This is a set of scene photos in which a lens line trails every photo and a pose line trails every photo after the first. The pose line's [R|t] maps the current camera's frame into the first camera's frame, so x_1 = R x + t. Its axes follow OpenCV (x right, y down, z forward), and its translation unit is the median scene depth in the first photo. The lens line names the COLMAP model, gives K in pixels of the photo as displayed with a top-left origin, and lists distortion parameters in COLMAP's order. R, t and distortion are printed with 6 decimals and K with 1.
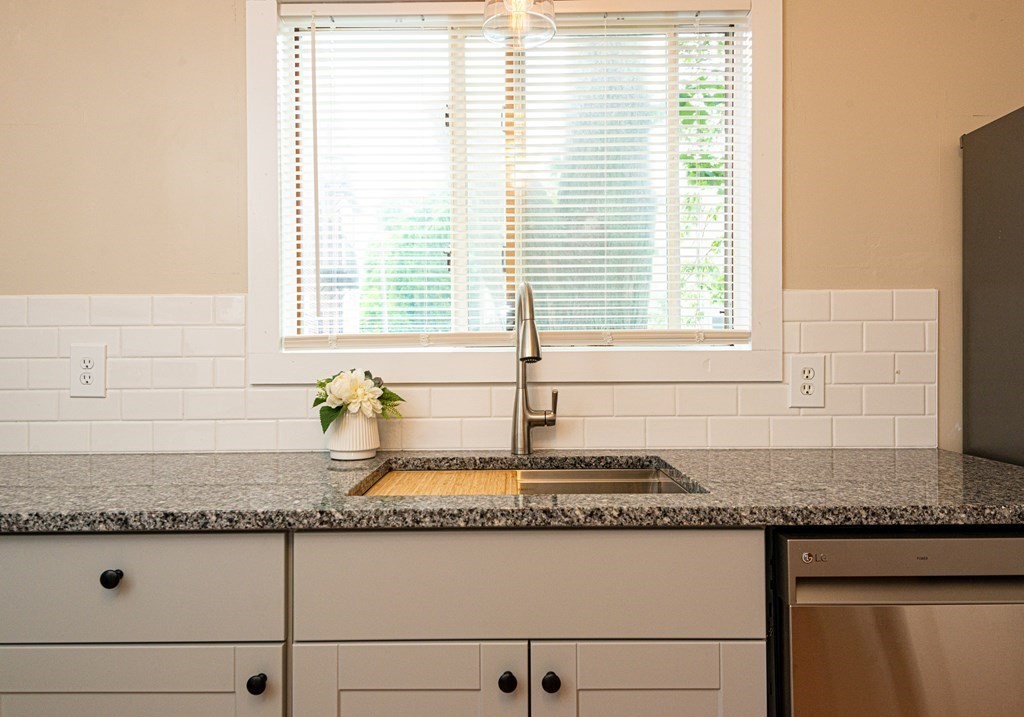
lens RADIAL K [[672.2, 0, 515.3], [0, 672.2, 357.2], [0, 0, 1]] dist [0.015061, -0.003740]
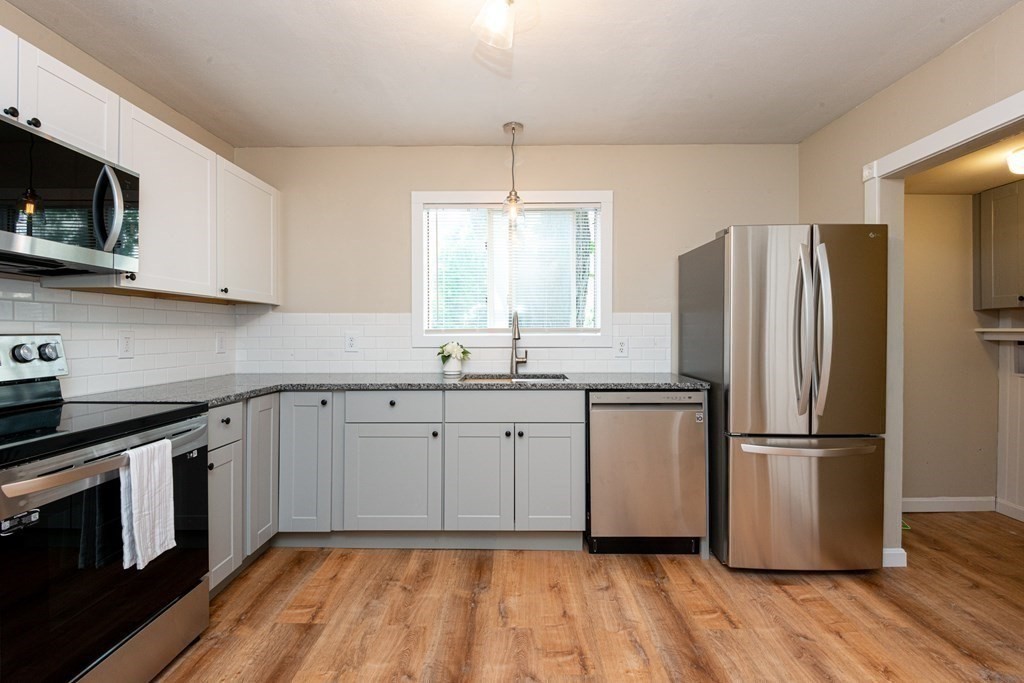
lens RADIAL K [[465.6, 0, 512.0], [0, 465.6, 336.4], [0, 0, 1]] dist [0.016927, -0.011418]
pose [[0.999950, 0.005026, -0.008631, 0.026726], [-0.004945, 0.999944, 0.009309, -0.035498], [0.008677, -0.009266, 0.999919, -1.350953]]
